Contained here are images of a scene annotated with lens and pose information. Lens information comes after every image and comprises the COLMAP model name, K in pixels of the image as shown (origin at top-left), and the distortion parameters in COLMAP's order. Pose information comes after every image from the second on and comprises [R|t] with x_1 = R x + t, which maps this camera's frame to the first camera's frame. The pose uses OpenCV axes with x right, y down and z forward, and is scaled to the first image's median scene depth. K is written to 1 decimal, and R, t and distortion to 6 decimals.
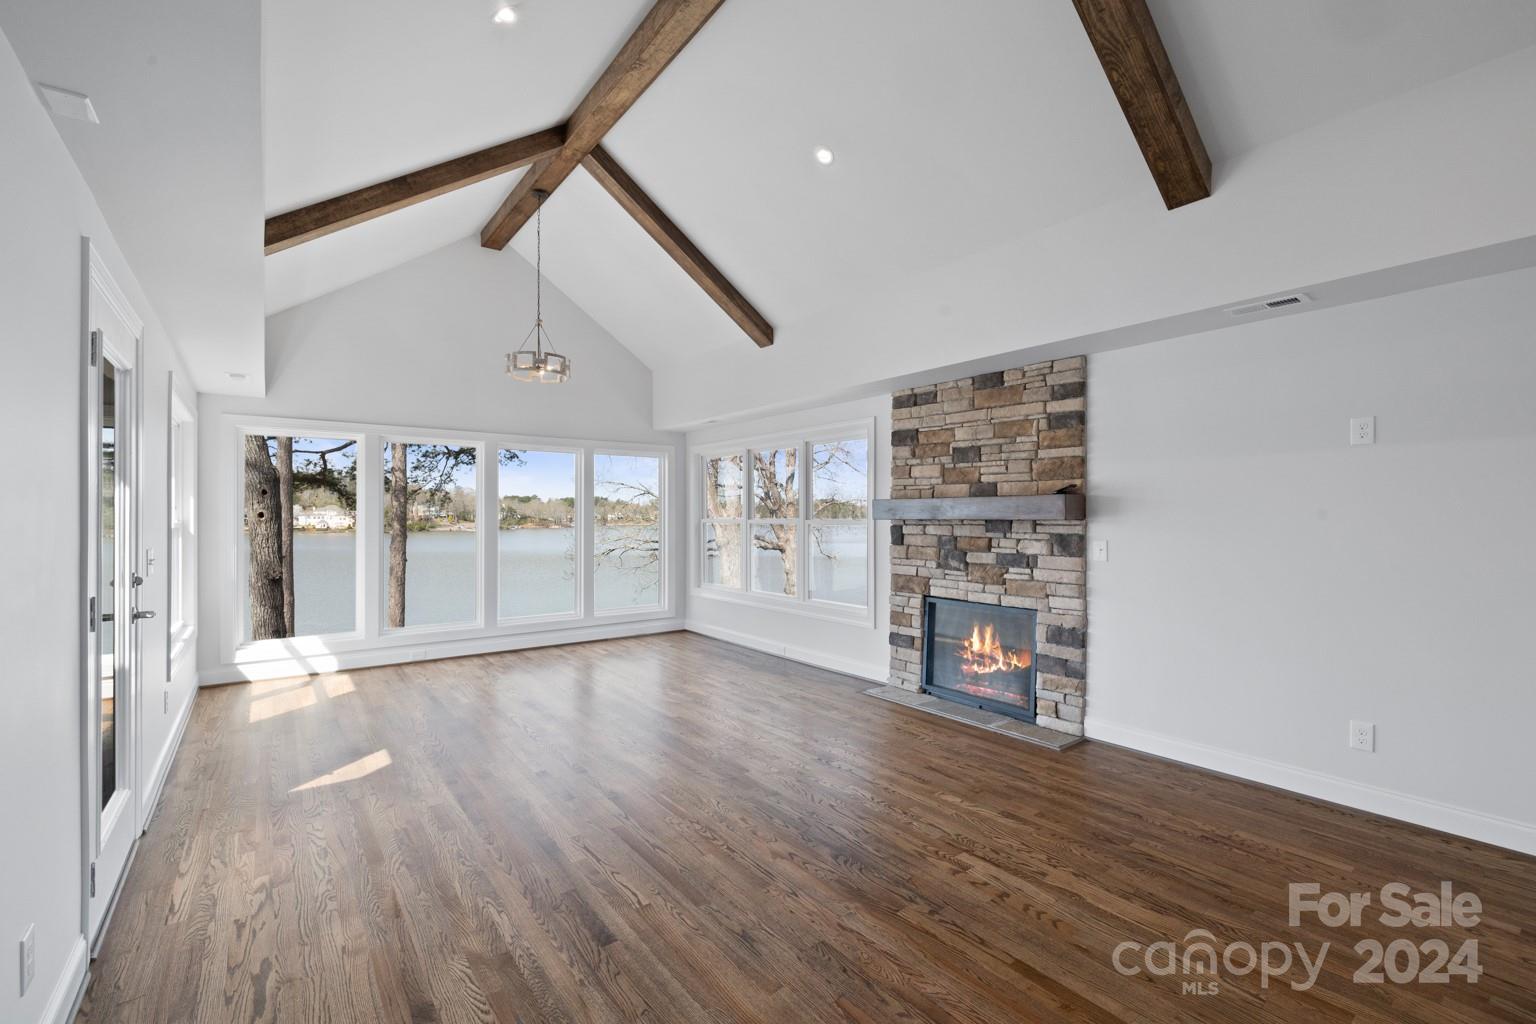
lens RADIAL K [[661.3, 0, 775.9], [0, 661.3, 516.2], [0, 0, 1]] dist [-0.000194, -0.000323]
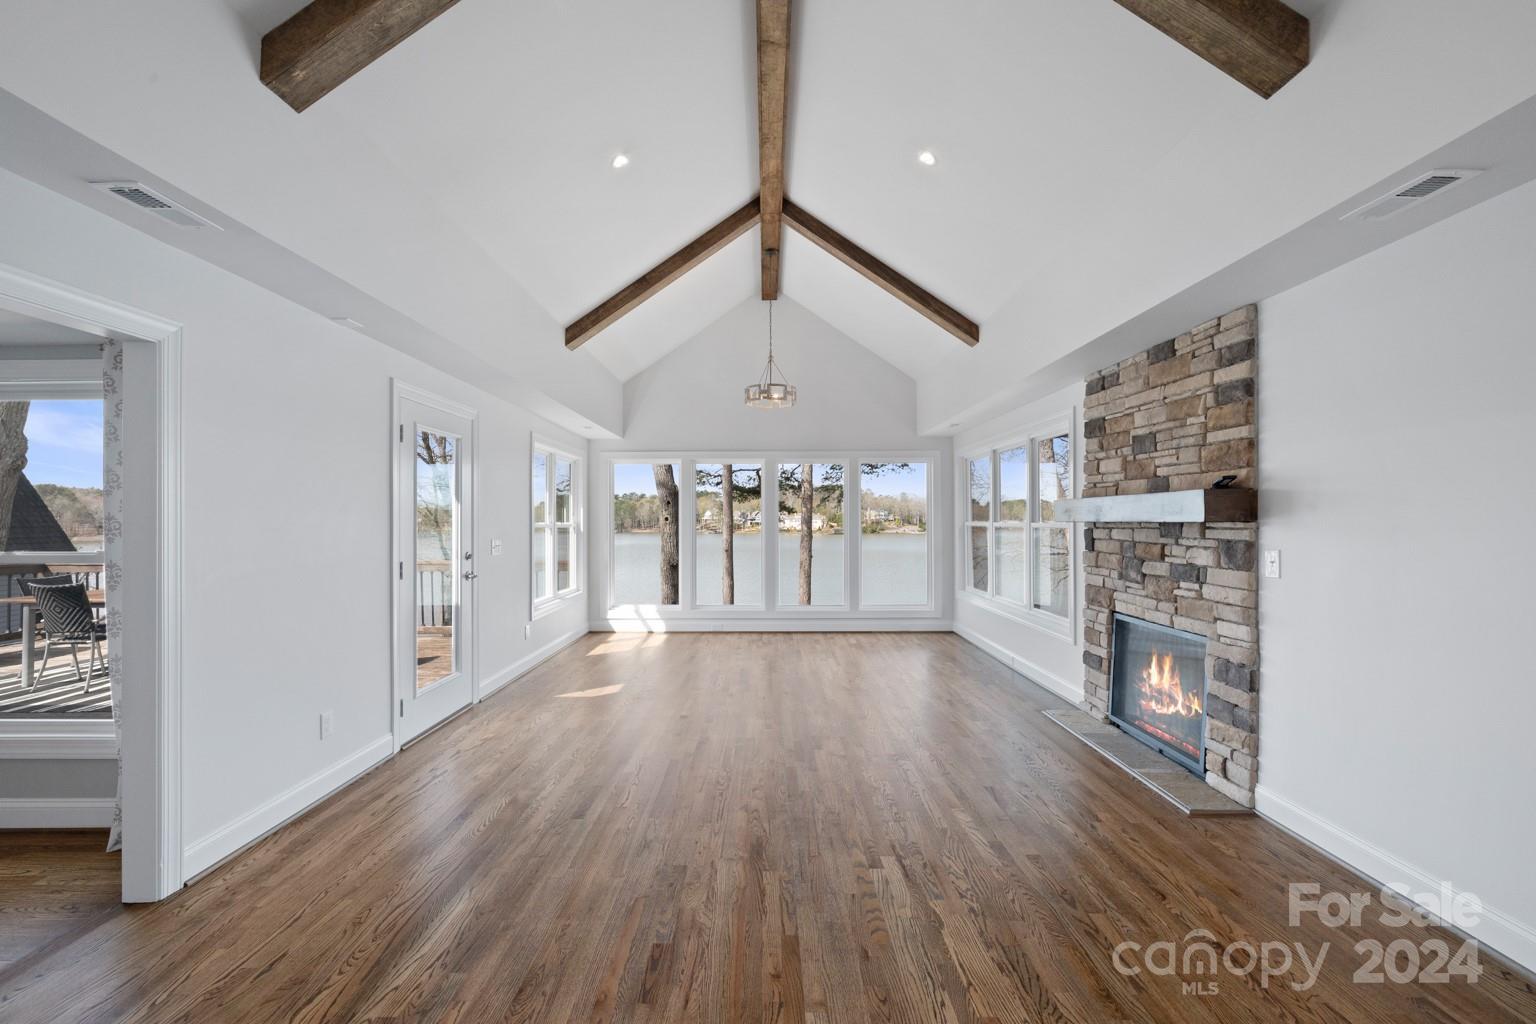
lens RADIAL K [[661.3, 0, 775.9], [0, 661.3, 516.2], [0, 0, 1]] dist [-0.000194, -0.000323]
pose [[0.789414, -0.005725, -0.613834, 0.463122], [0.002493, 0.999978, -0.006122, 0.002116], [0.613856, 0.003302, 0.789411, 0.064769]]
